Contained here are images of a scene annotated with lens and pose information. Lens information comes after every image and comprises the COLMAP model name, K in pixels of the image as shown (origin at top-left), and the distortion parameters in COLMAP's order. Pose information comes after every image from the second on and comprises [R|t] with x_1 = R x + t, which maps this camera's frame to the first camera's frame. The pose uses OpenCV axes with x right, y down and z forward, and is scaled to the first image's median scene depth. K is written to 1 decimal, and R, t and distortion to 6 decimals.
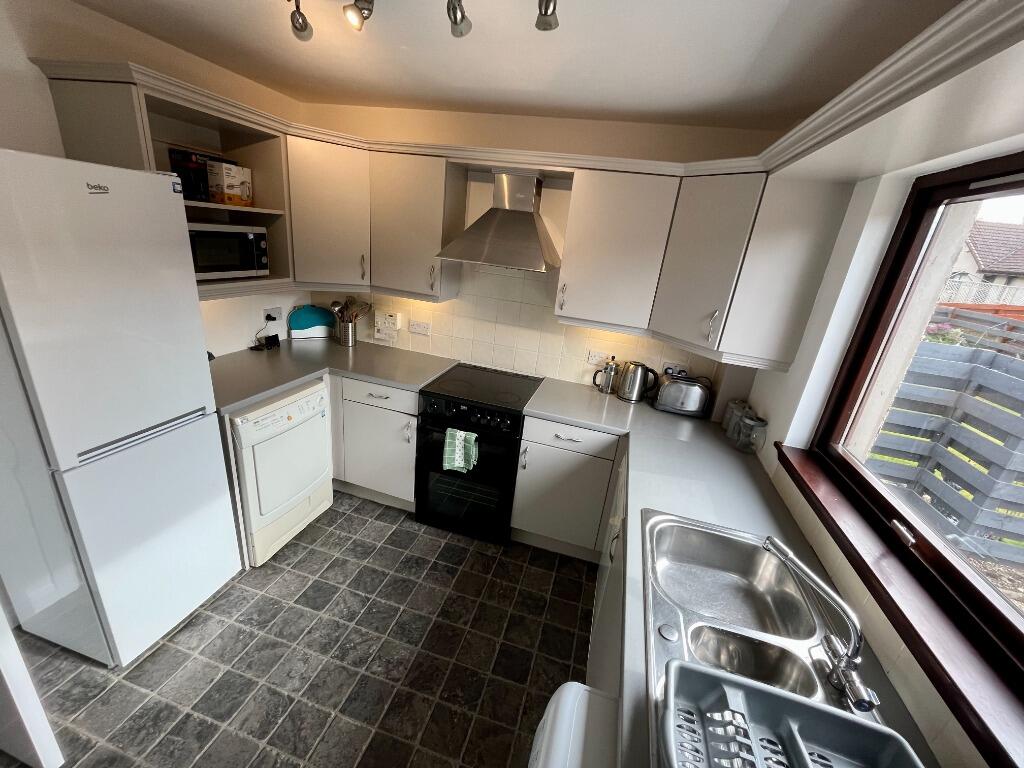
lens RADIAL K [[411.7, 0, 511.0], [0, 411.7, 385.9], [0, 0, 1]] dist [-0.002277, -0.000411]
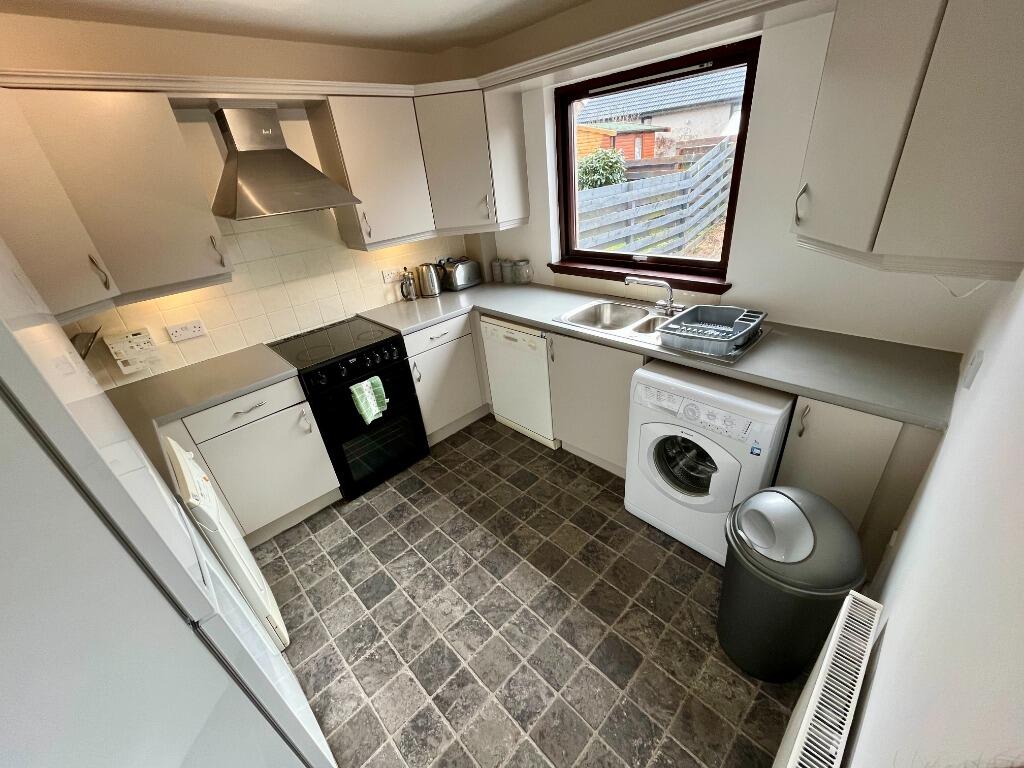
lens RADIAL K [[411.7, 0, 515.4], [0, 411.7, 386.2], [0, 0, 1]] dist [-0.002277, -0.000411]
pose [[0.491876, -0.547176, 0.677242, -0.635336], [0.434407, 0.828343, 0.353750, -0.077655], [-0.754552, 0.120198, 0.645139, 0.062879]]
